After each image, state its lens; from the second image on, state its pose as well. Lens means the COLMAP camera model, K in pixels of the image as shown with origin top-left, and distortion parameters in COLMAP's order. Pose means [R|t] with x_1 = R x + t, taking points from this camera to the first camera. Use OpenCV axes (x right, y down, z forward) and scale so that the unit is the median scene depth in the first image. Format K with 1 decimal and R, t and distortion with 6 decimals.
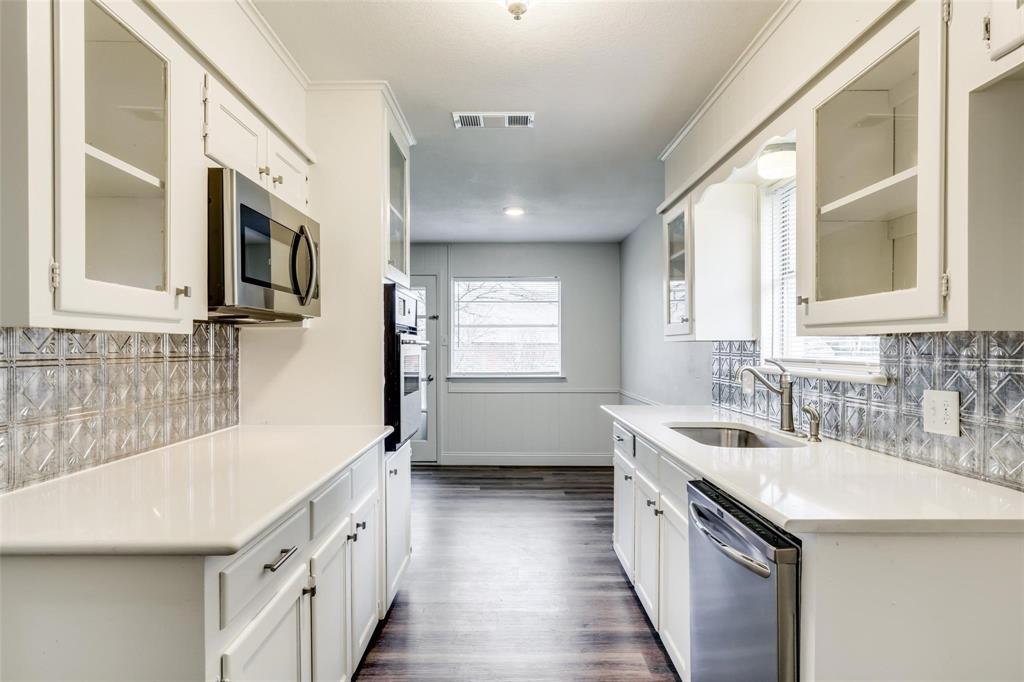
lens RADIAL K [[561.5, 0, 512.0], [0, 561.5, 341.0], [0, 0, 1]] dist [-0.003199, 0.000122]
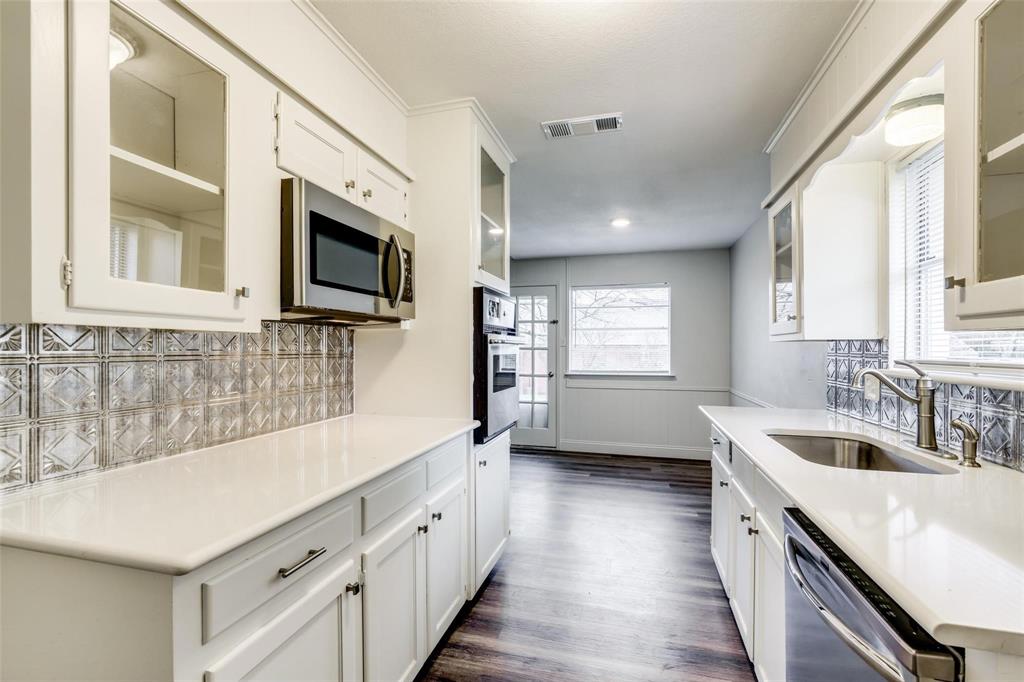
lens RADIAL K [[455.0, 0, 513.4], [0, 455.0, 345.9], [0, 0, 1]] dist [-0.011201, 0.004649]
pose [[0.962365, -0.000447, -0.271759, 0.085029], [0.001731, 0.999988, 0.004486, 0.006099], [0.271754, -0.004788, 0.962355, 0.192093]]
